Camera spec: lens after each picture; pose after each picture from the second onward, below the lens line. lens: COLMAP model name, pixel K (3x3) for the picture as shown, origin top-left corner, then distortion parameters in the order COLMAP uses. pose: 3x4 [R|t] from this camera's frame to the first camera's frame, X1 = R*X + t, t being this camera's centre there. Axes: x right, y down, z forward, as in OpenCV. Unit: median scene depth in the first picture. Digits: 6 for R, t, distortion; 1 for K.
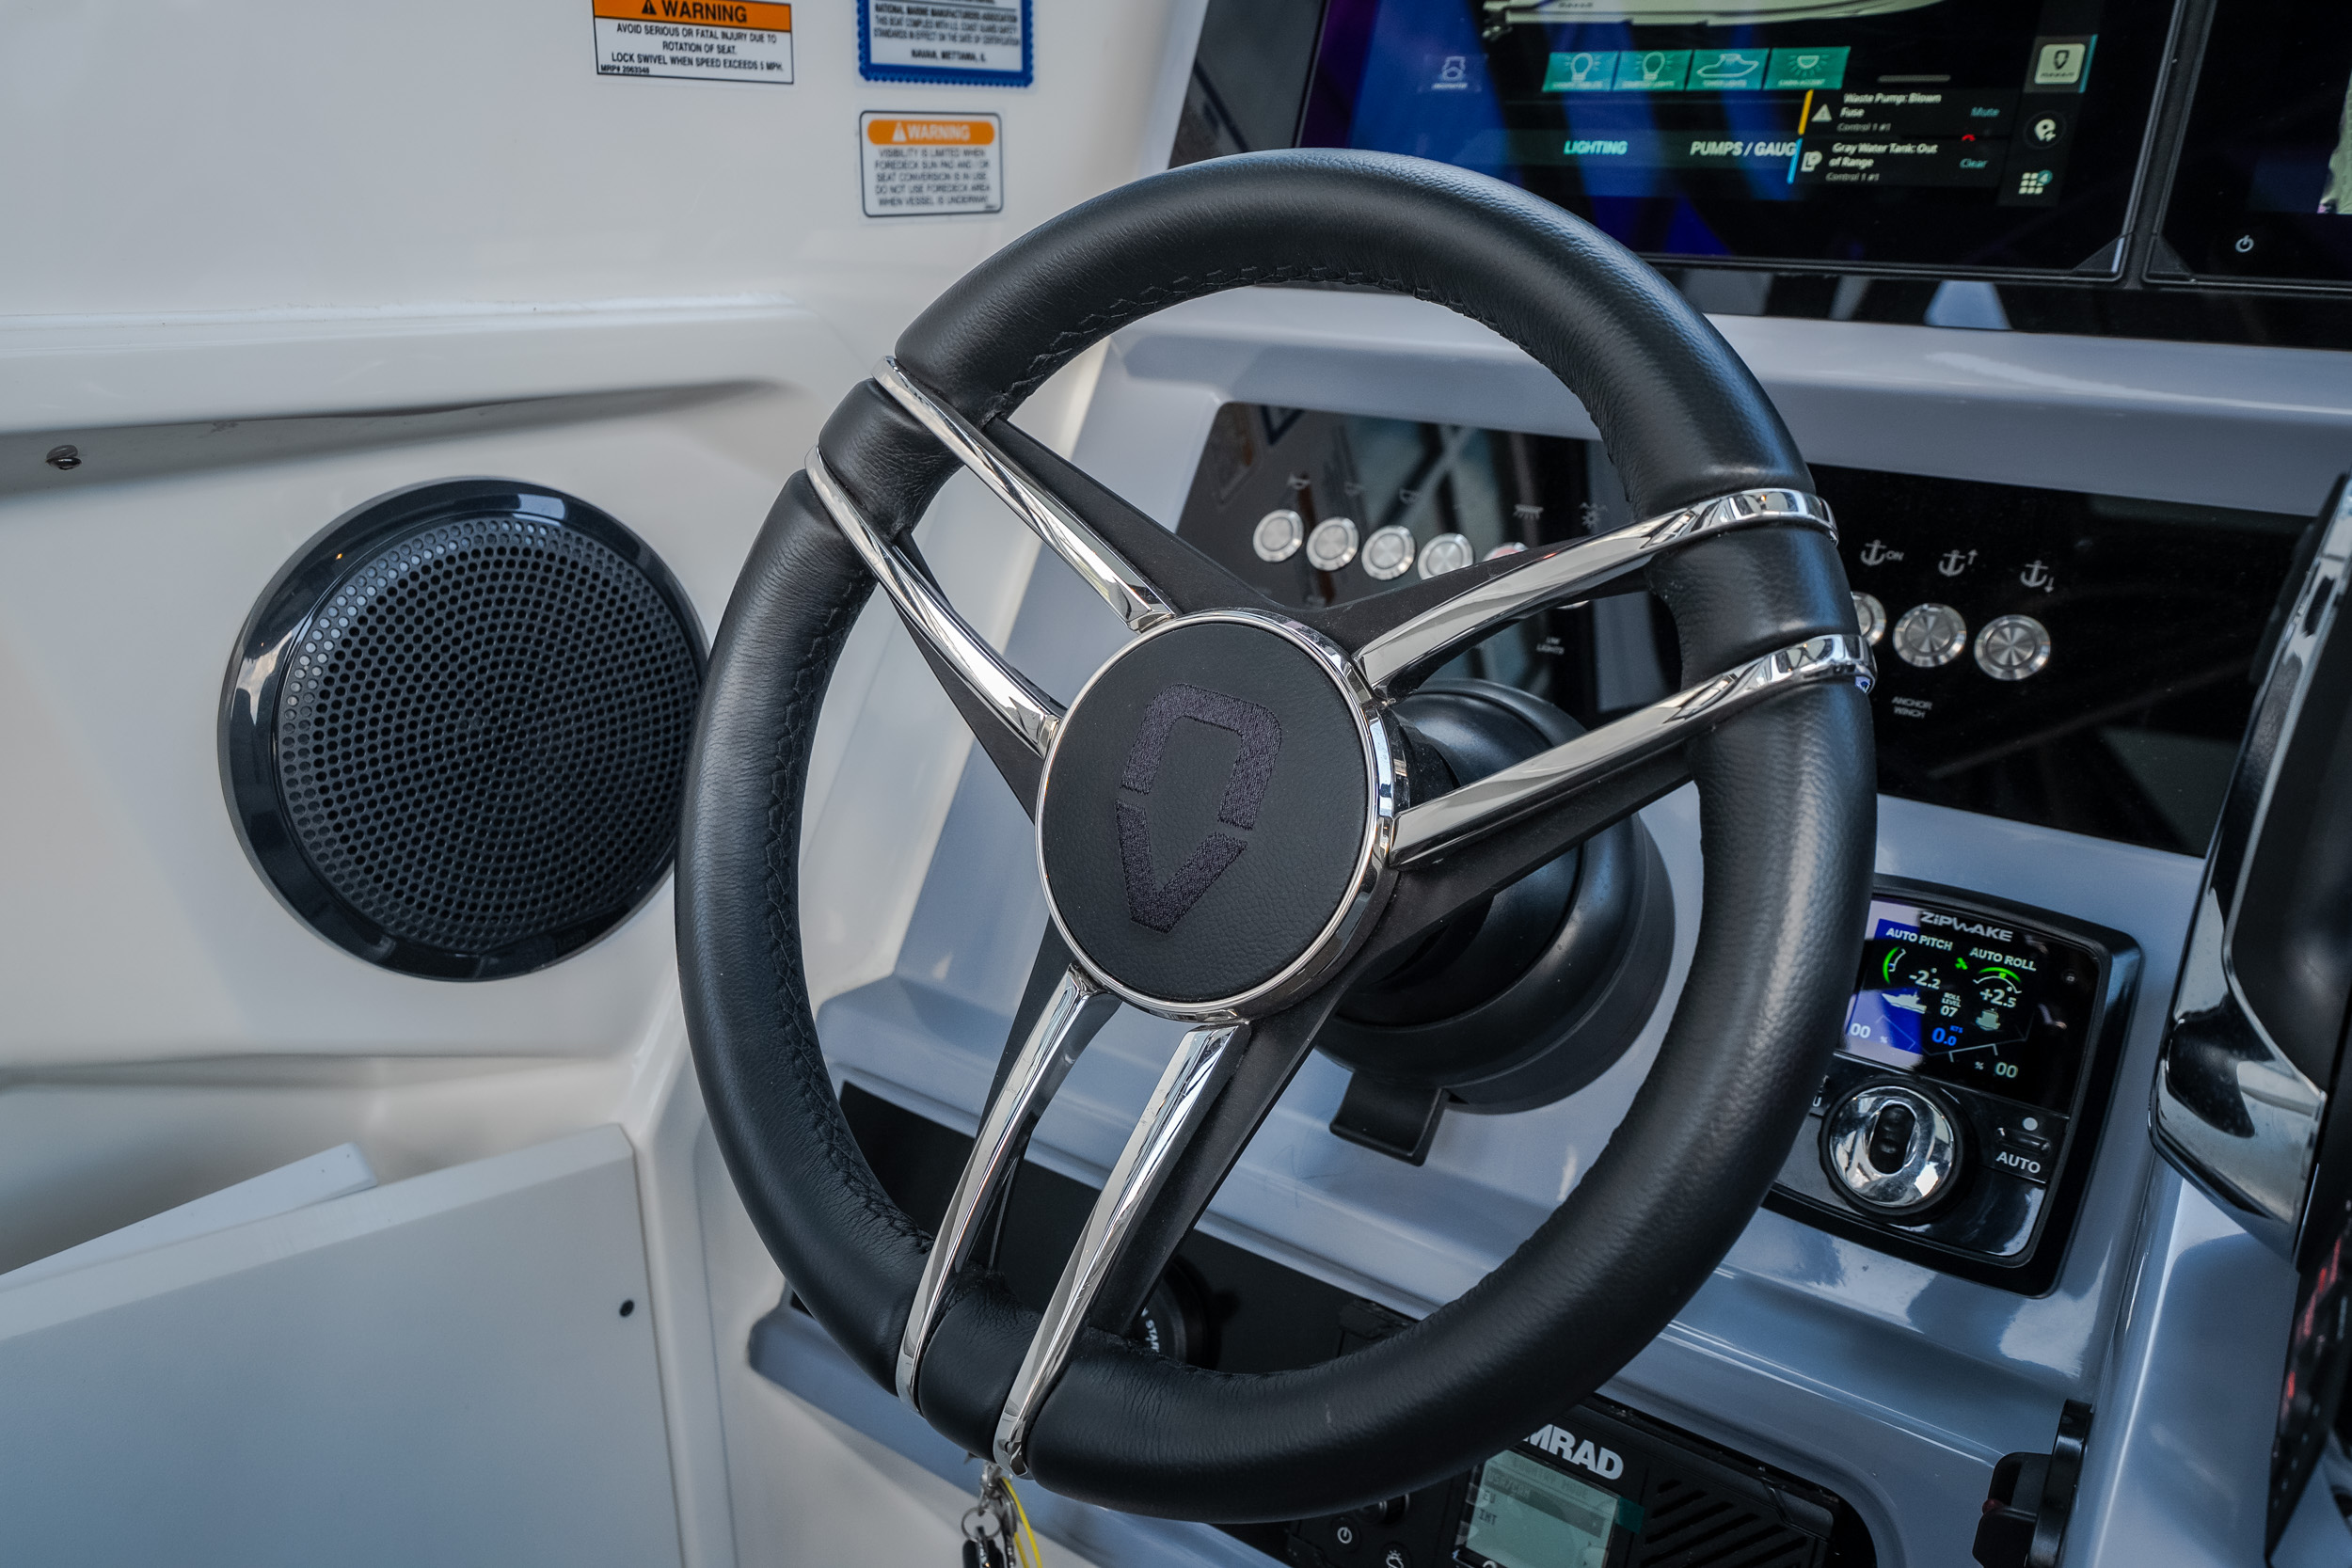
lens RADIAL K [[1861.4, 0, 1170.7], [0, 1861.4, 785.6], [0, 0, 1]] dist [-0.005653, 0.002142]
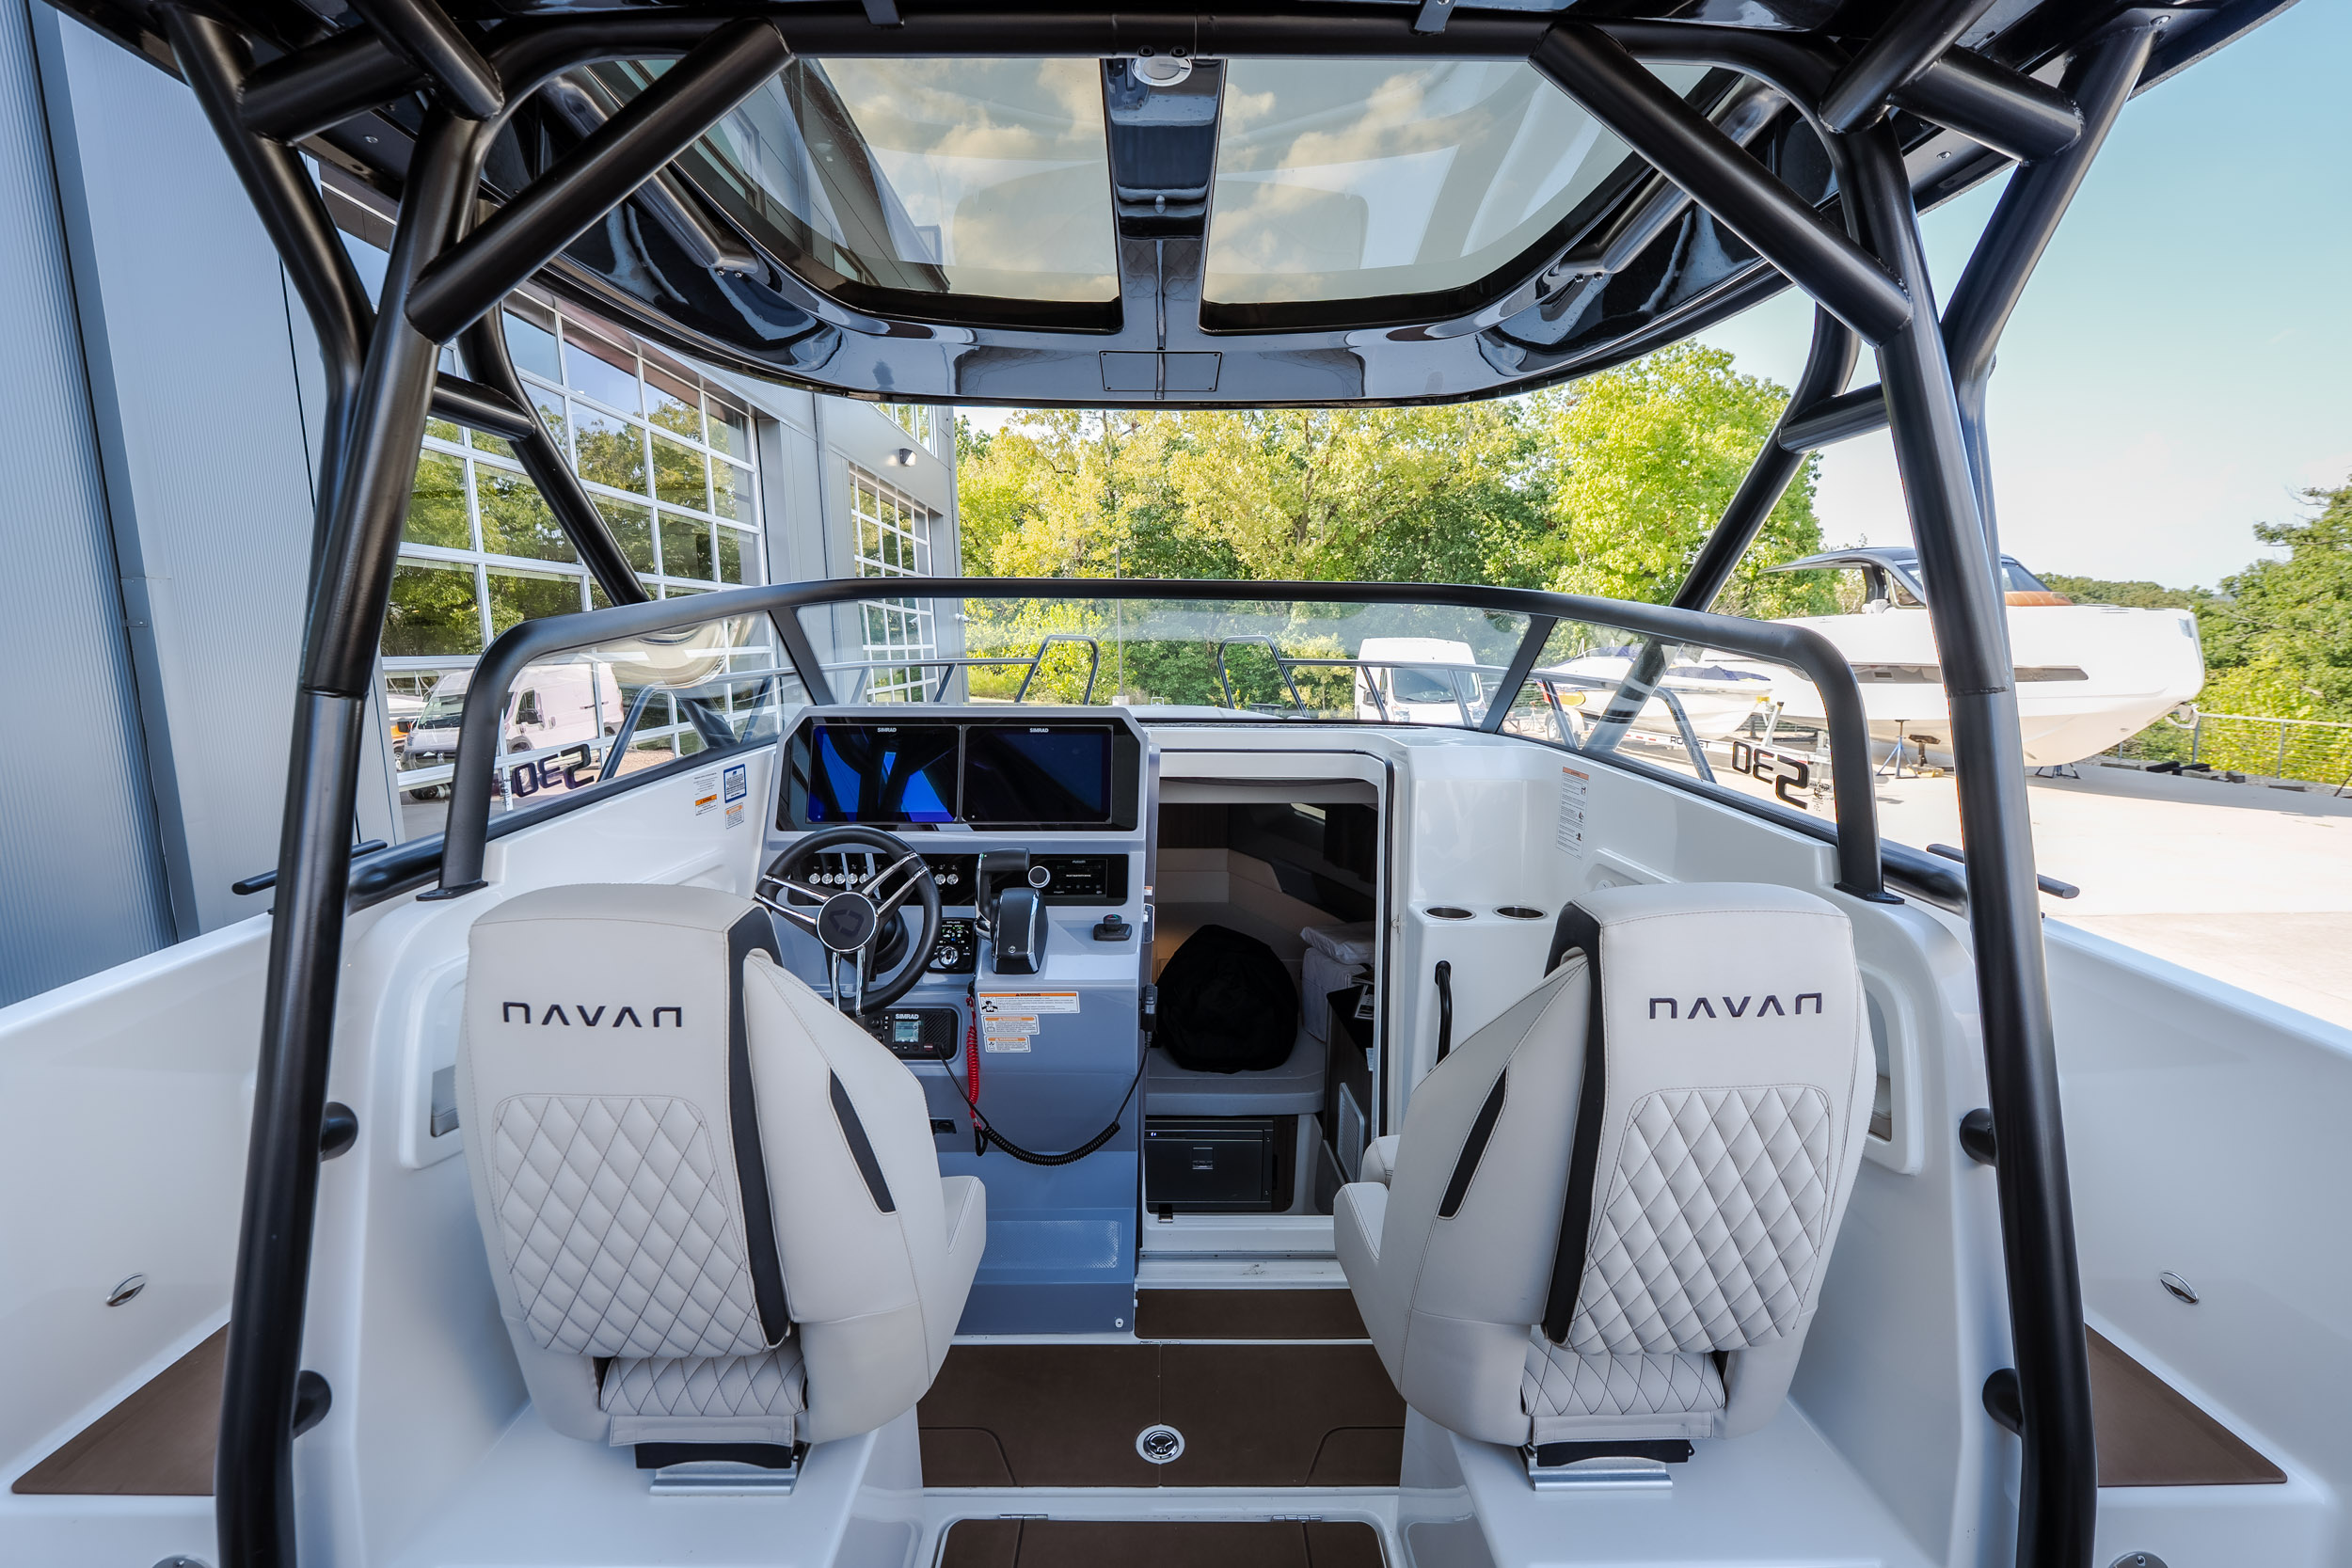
lens RADIAL K [[1061.8, 0, 1174.4], [0, 1061.8, 780.9], [0, 0, 1]] dist [-0.004154, 0.001950]
pose [[0.803048, -0.098964, 0.587639, -1.001031], [0.199923, 0.973704, -0.109227, 0.141160], [-0.561378, 0.205197, 0.801716, -2.316868]]
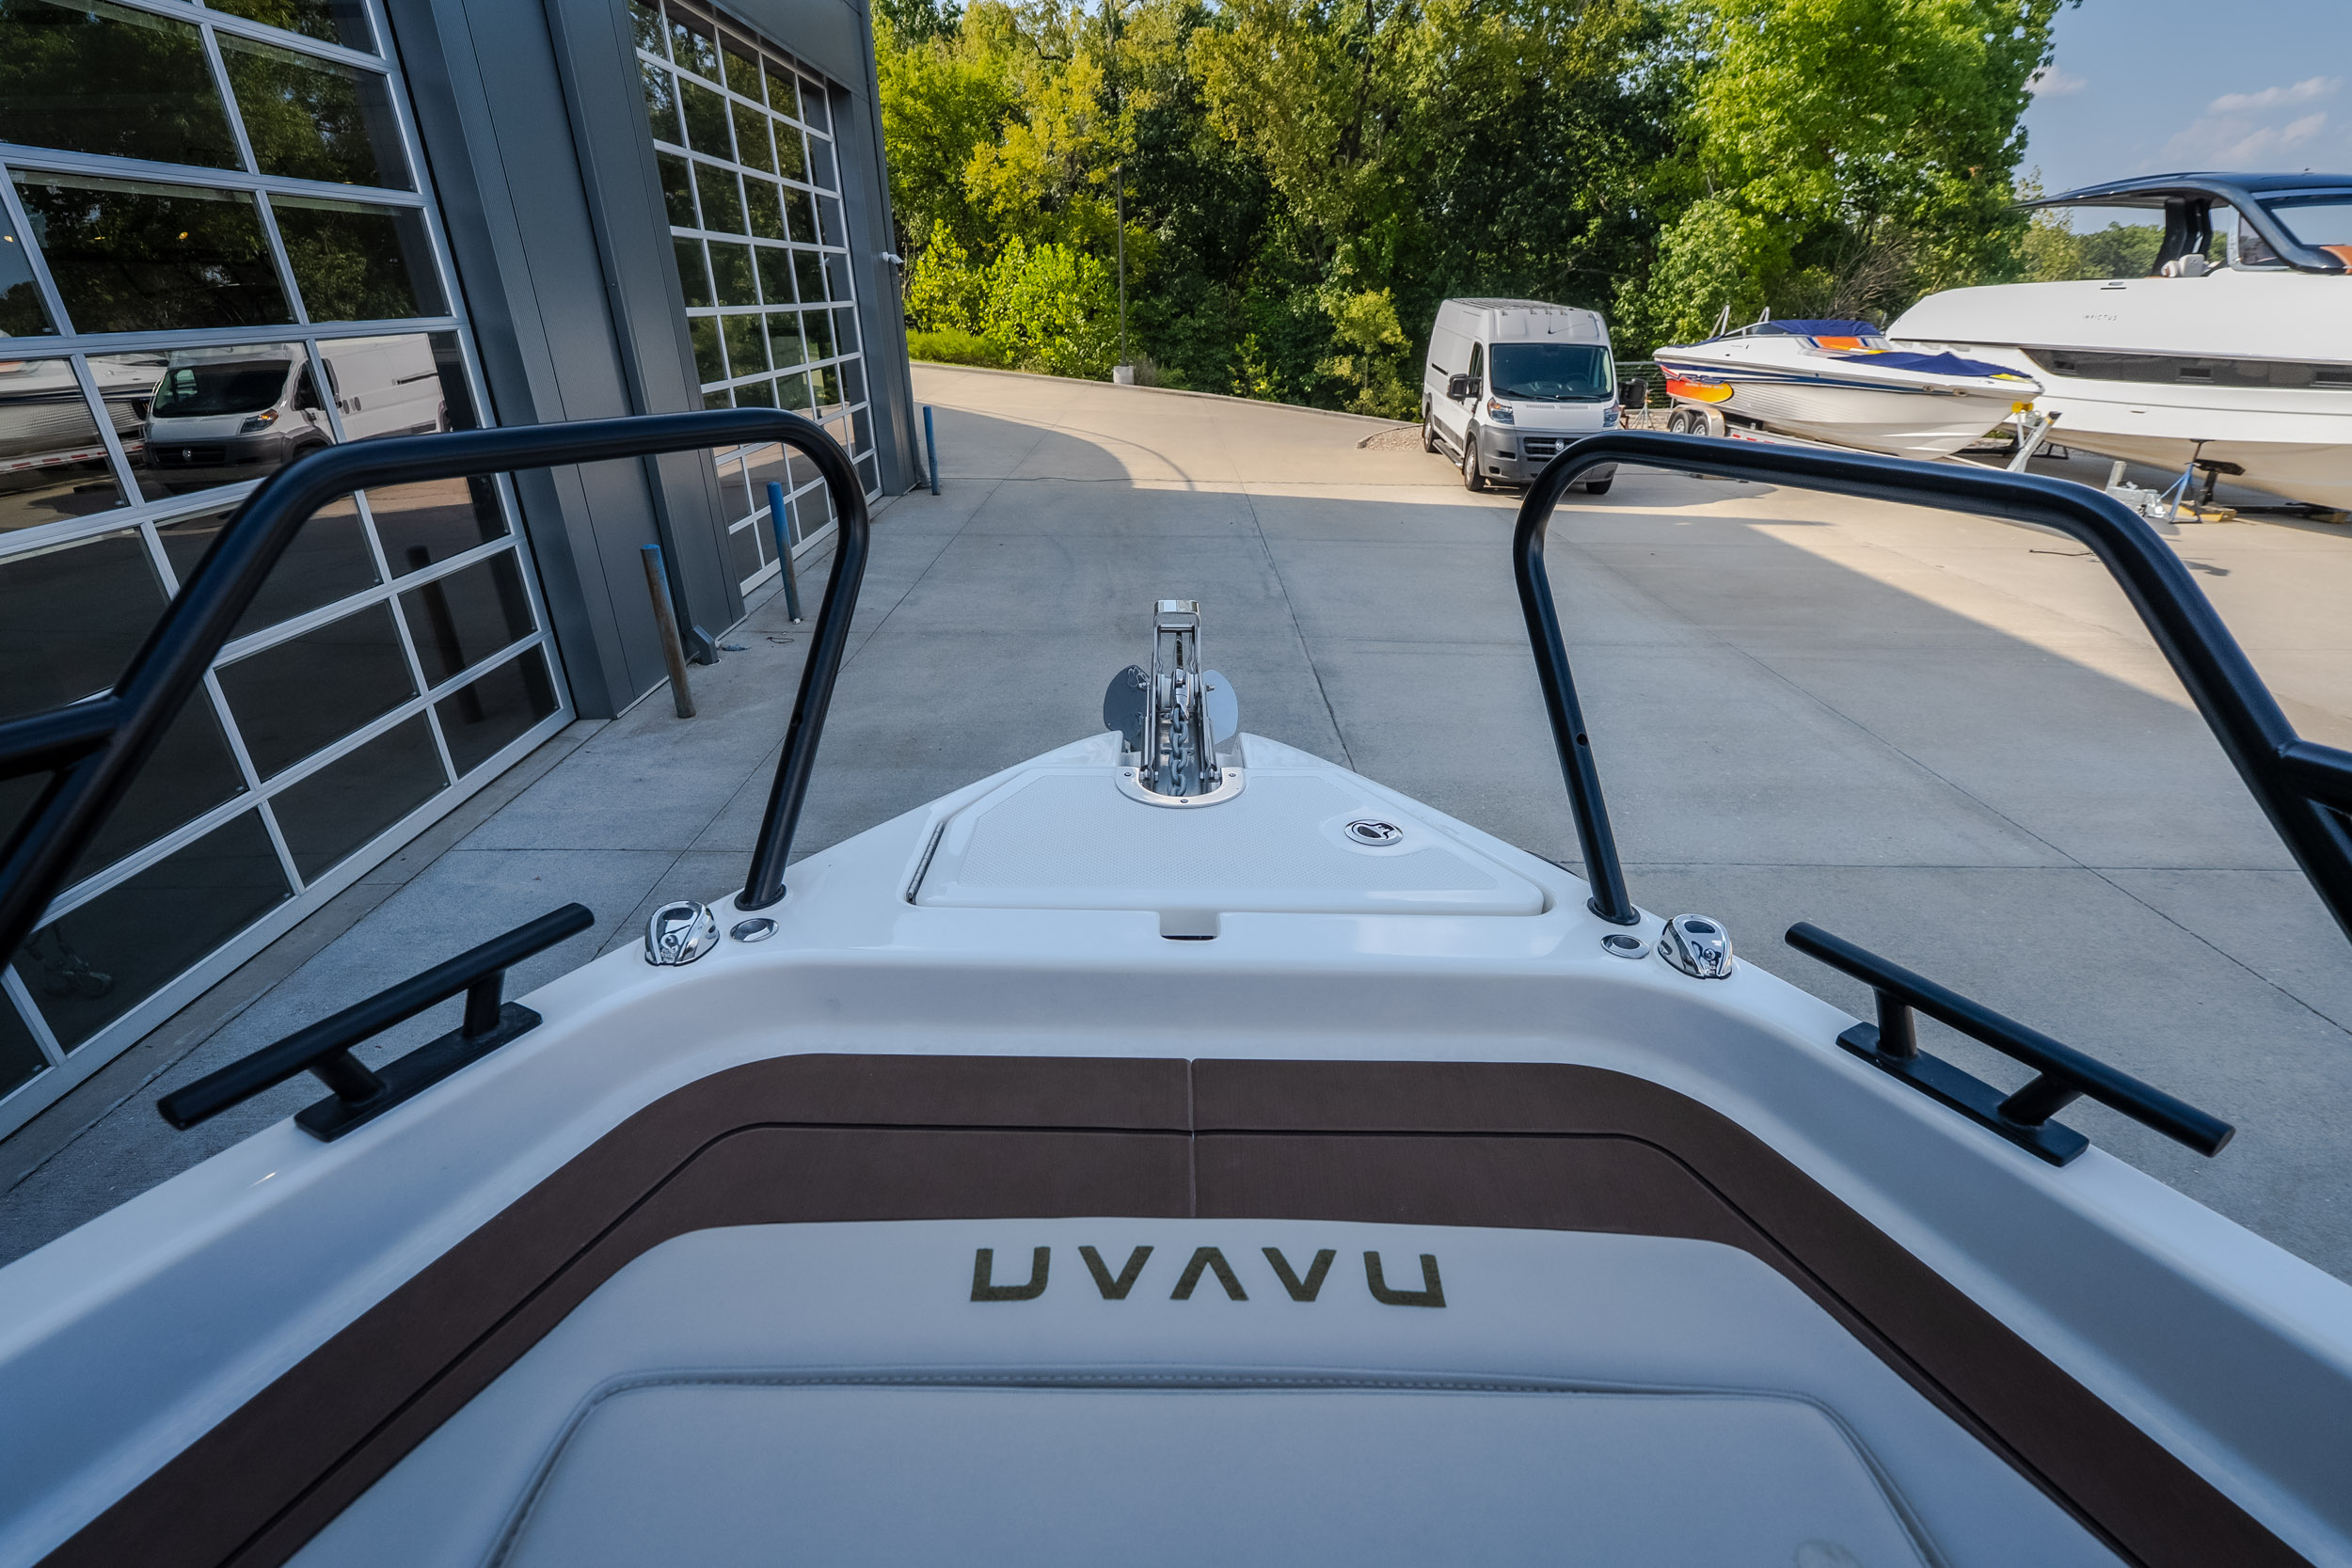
lens RADIAL K [[1061.8, 0, 1172.7], [0, 1061.8, 774.7], [0, 0, 1]] dist [-0.004154, 0.001950]
pose [[0.810266, -0.250892, 0.529644, 3.367870], [0.181889, 0.966761, 0.179694, -1.861719], [-0.557123, -0.049264, 0.828968, 3.498045]]
